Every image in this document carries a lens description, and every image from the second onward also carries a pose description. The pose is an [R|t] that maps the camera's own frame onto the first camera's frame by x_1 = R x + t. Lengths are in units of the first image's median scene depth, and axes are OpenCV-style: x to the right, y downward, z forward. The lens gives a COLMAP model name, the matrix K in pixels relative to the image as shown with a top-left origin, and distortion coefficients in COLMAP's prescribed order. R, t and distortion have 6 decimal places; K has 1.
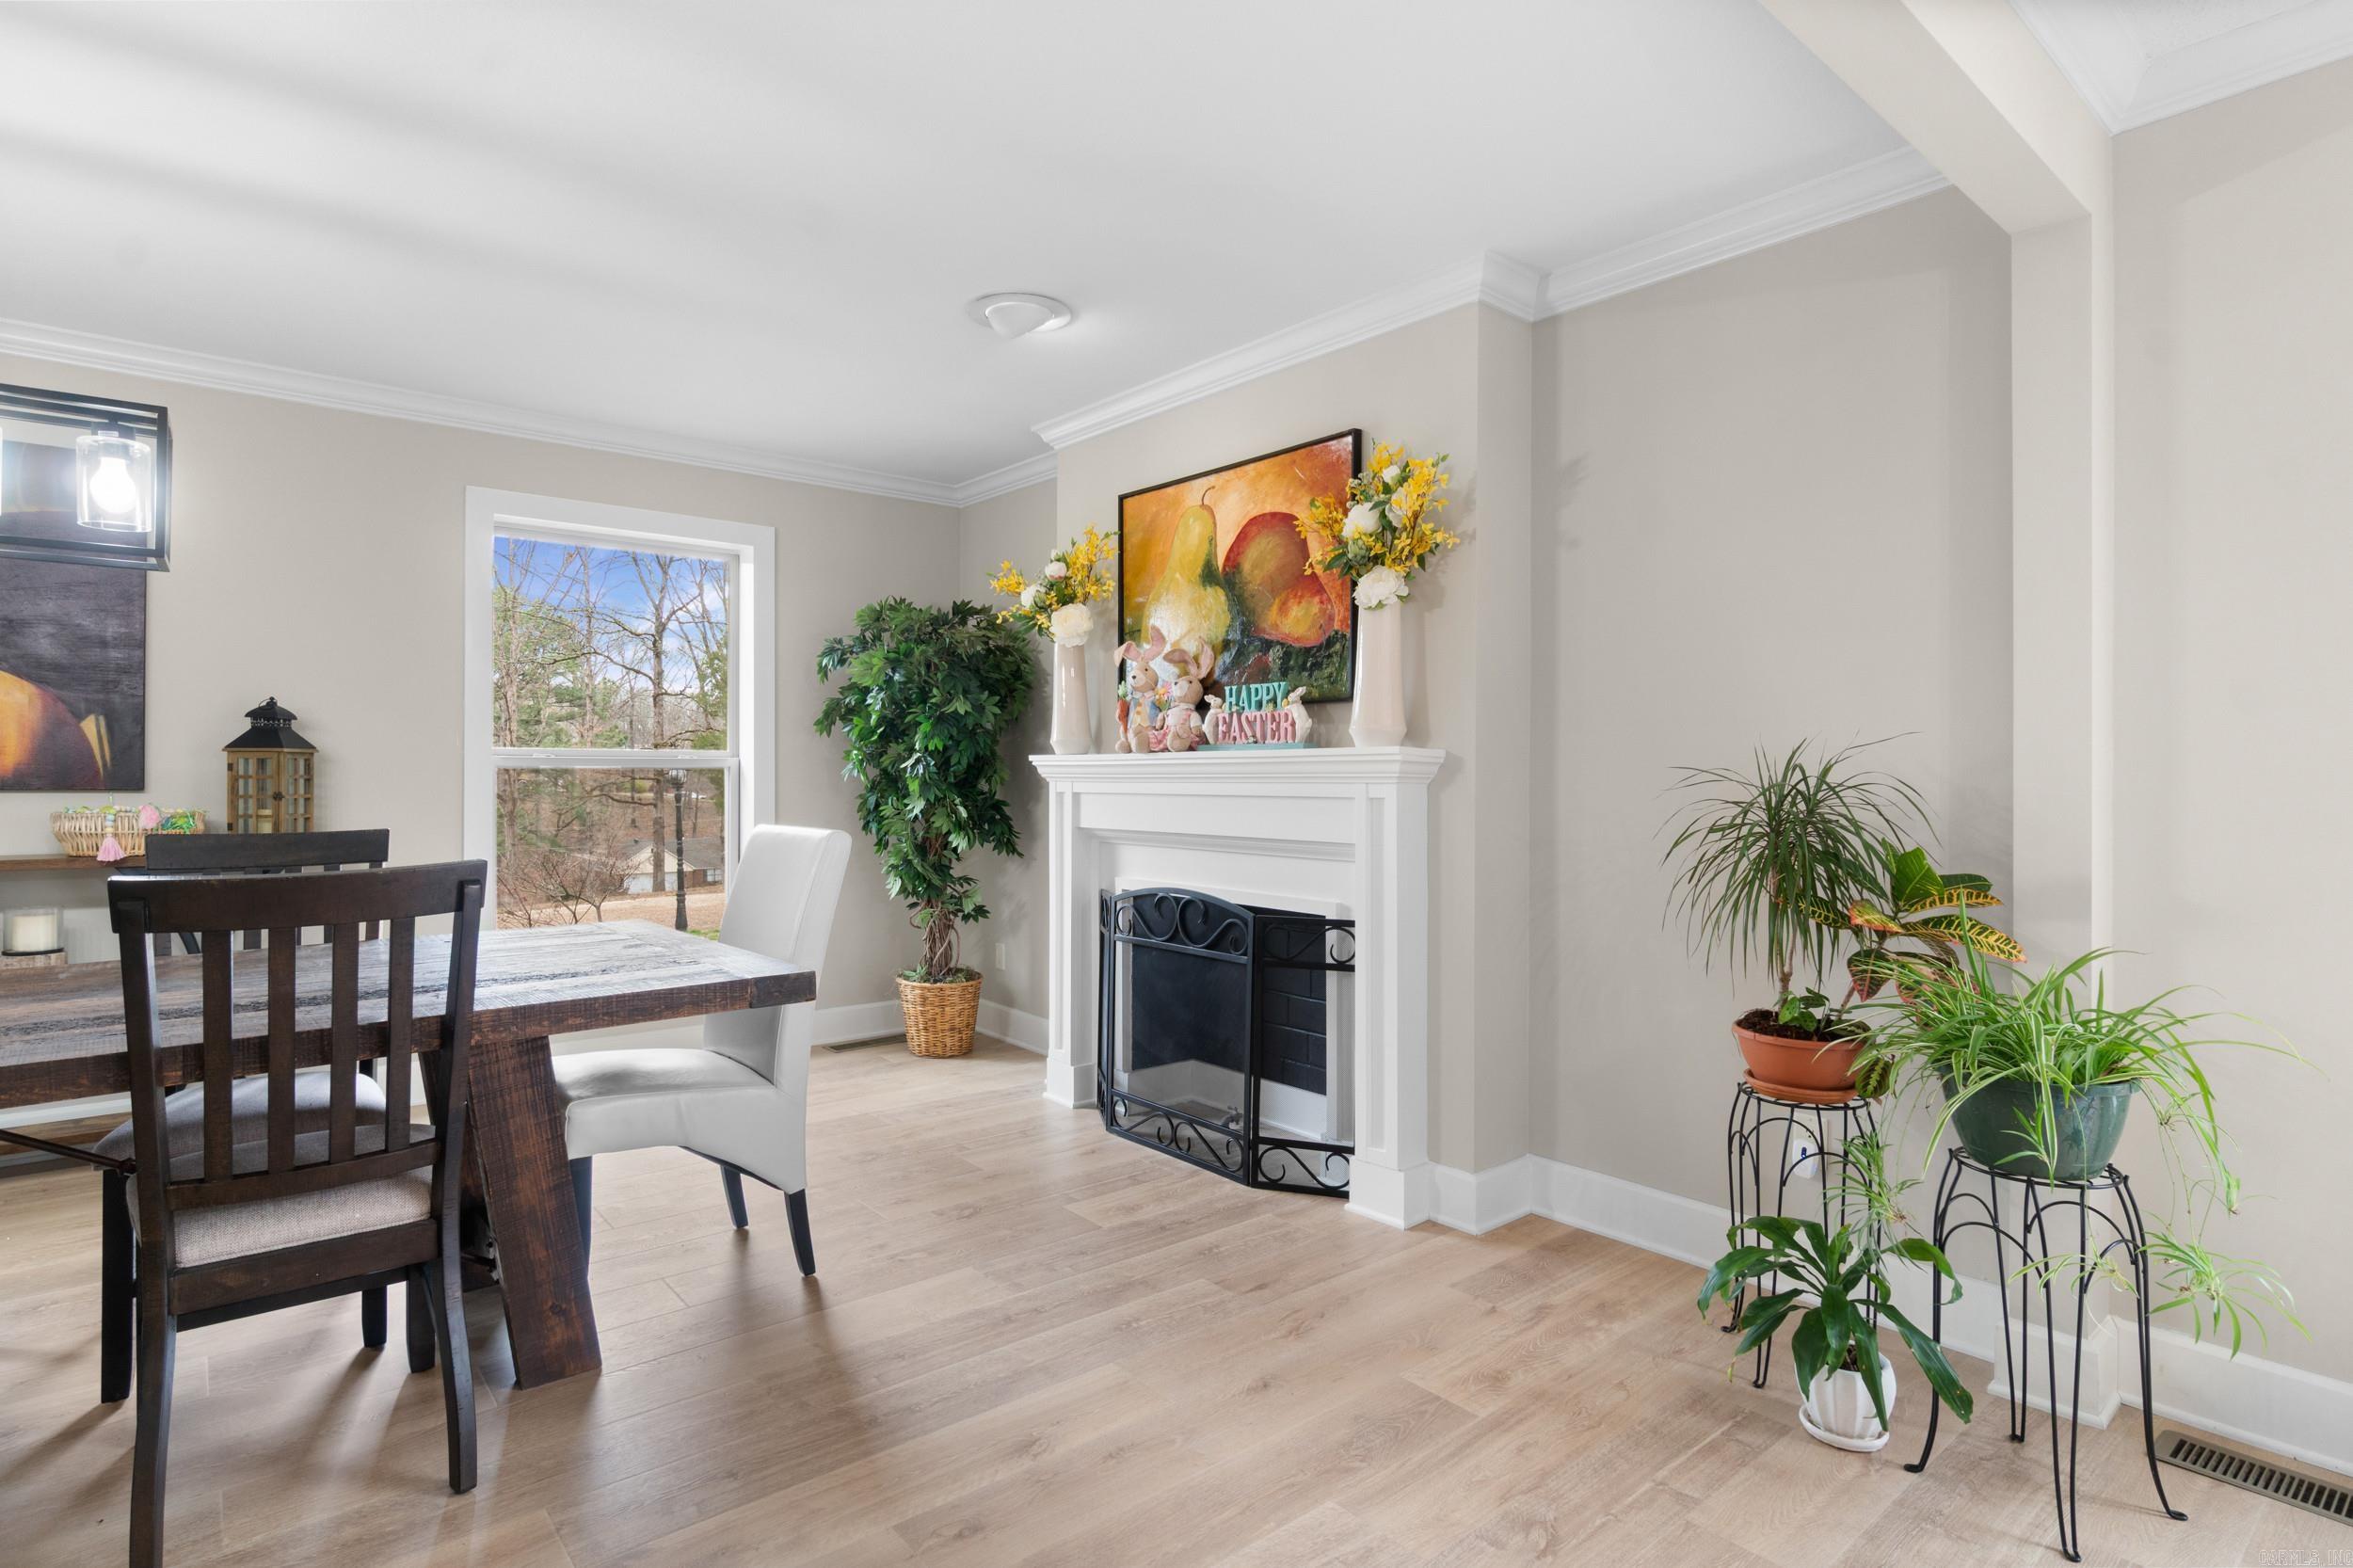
lens RADIAL K [[1190.2, 0, 1166.0], [0, 1190.2, 778.6], [0, 0, 1]] dist [-0.012527, 0.002177]
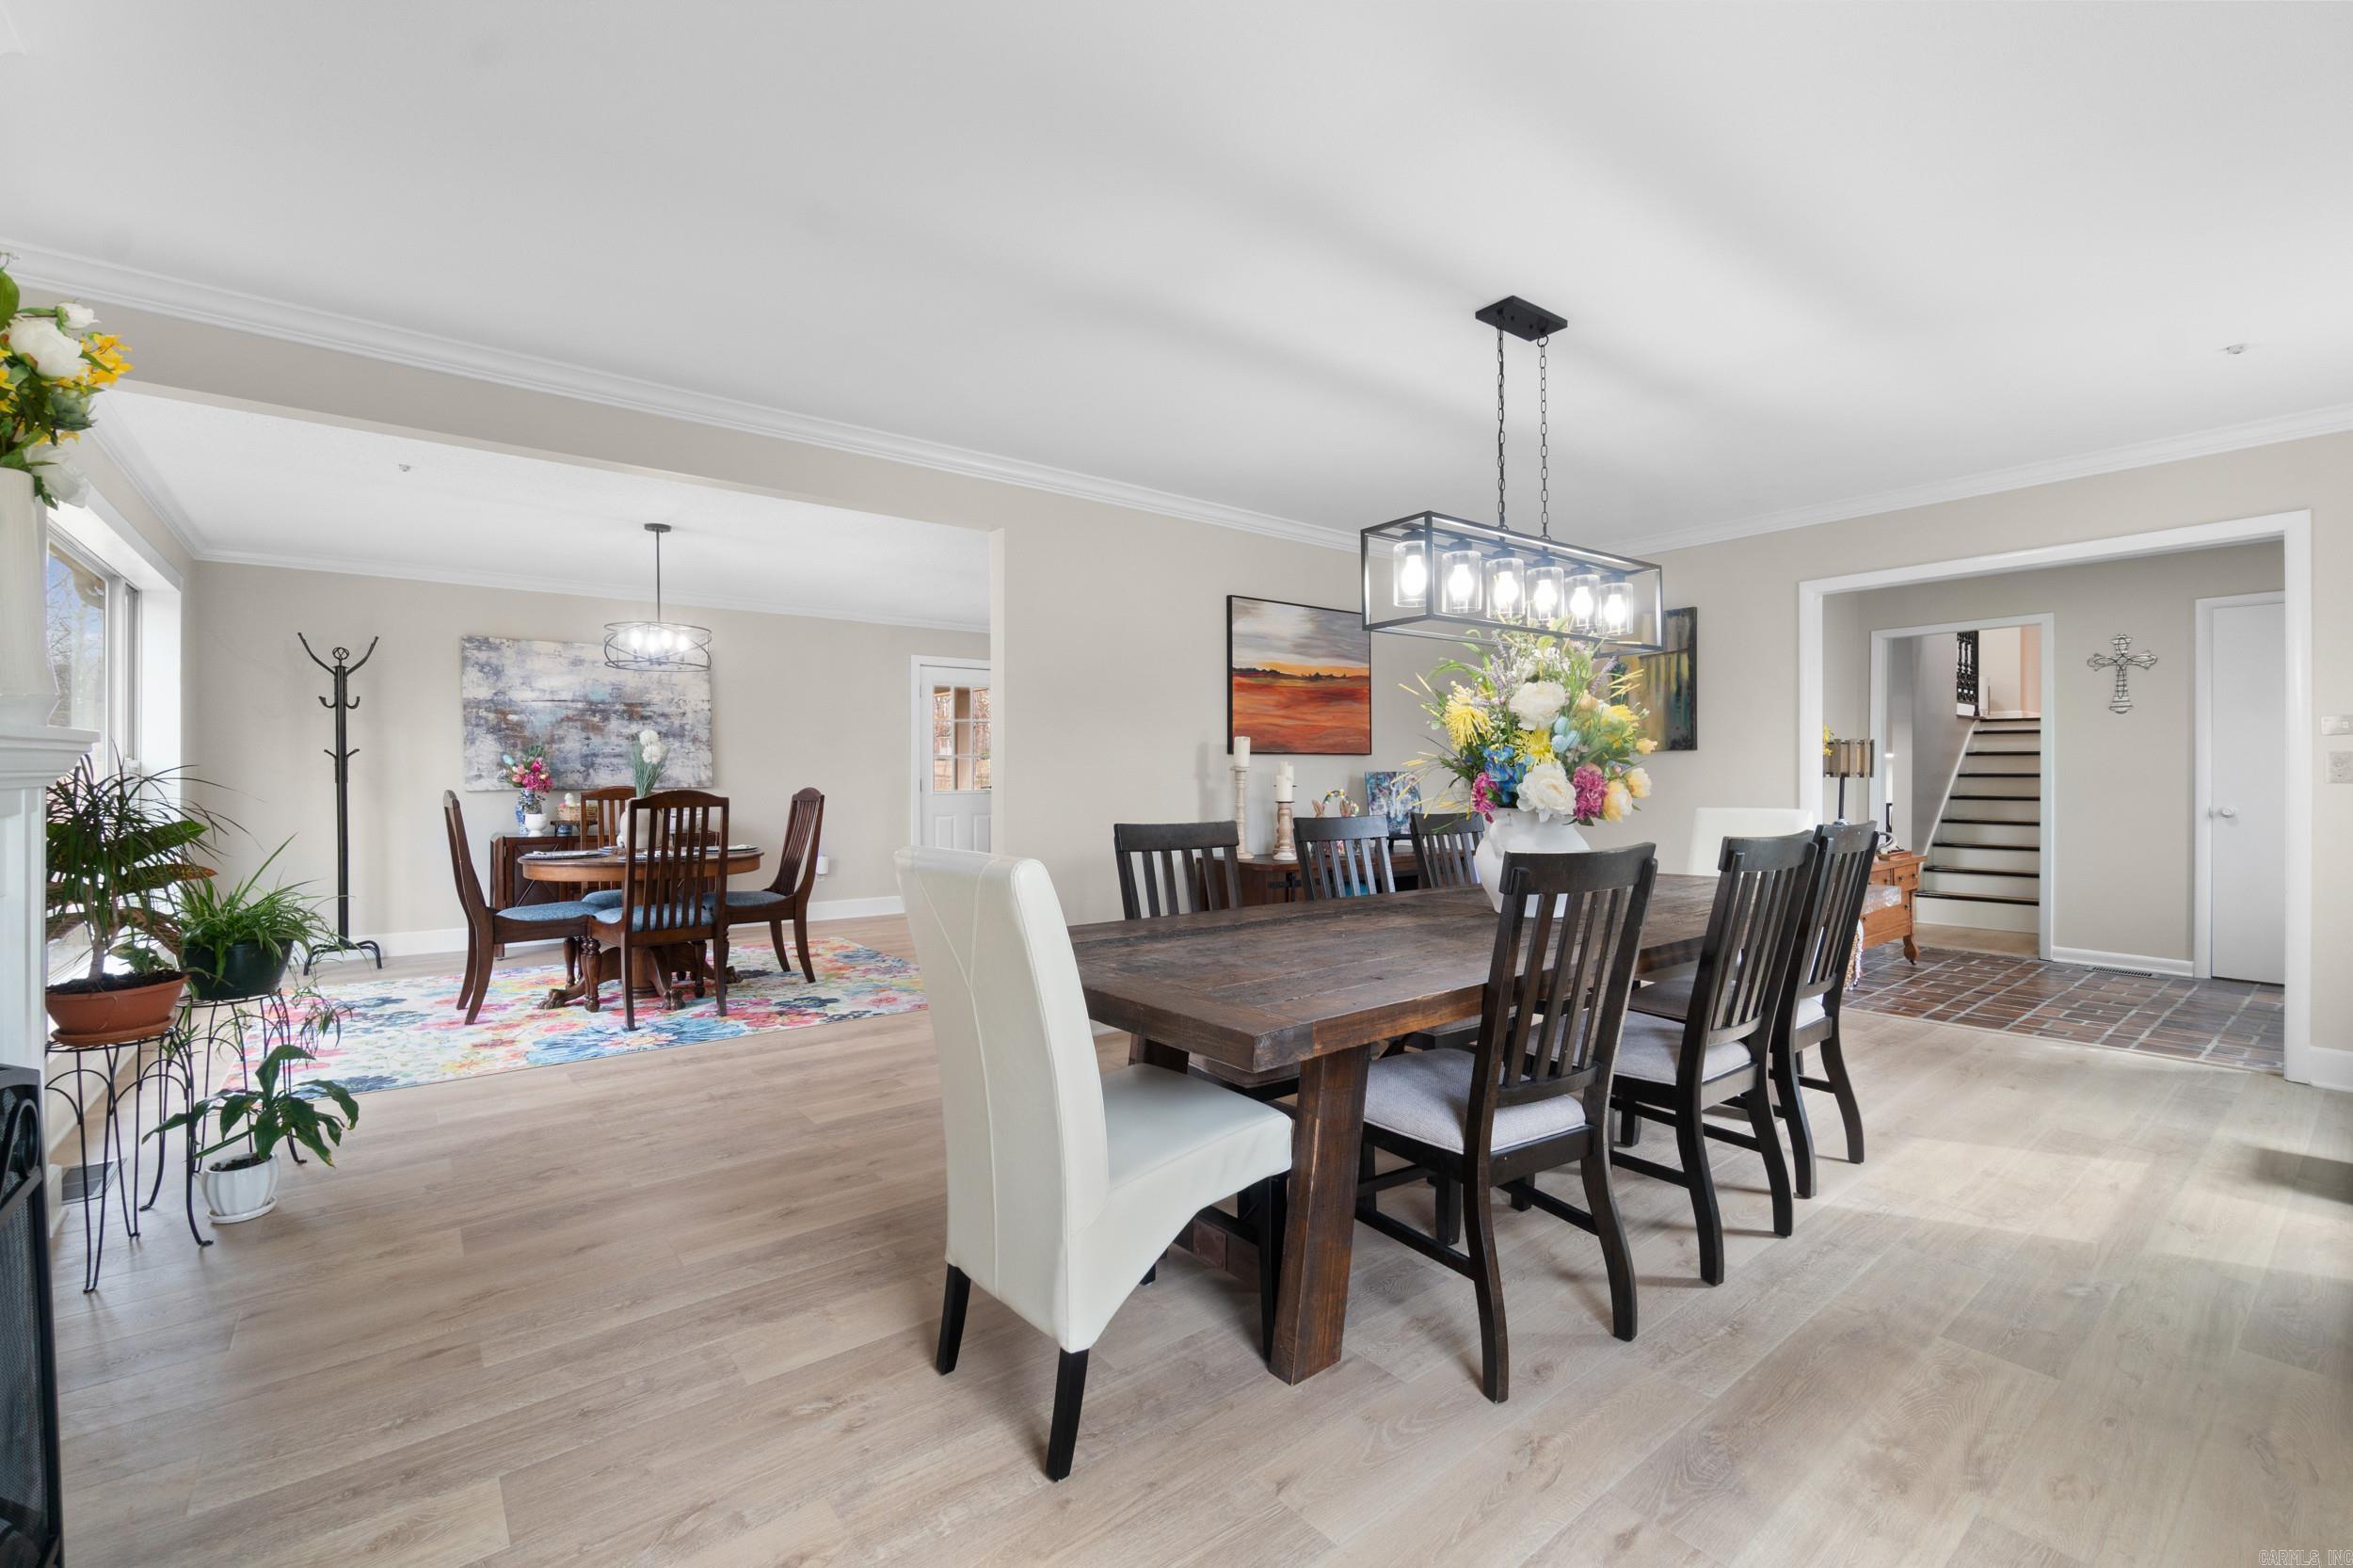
lens RADIAL K [[1016.2, 0, 1159.2], [0, 1016.2, 769.3], [0, 0, 1]] dist [-0.007034, 0.001360]
pose [[-0.999348, -0.001924, 0.036043, -0.391847], [-0.001875, 0.999997, 0.001399, -0.006007], [-0.036046, 0.001331, -0.999349, 1.401134]]
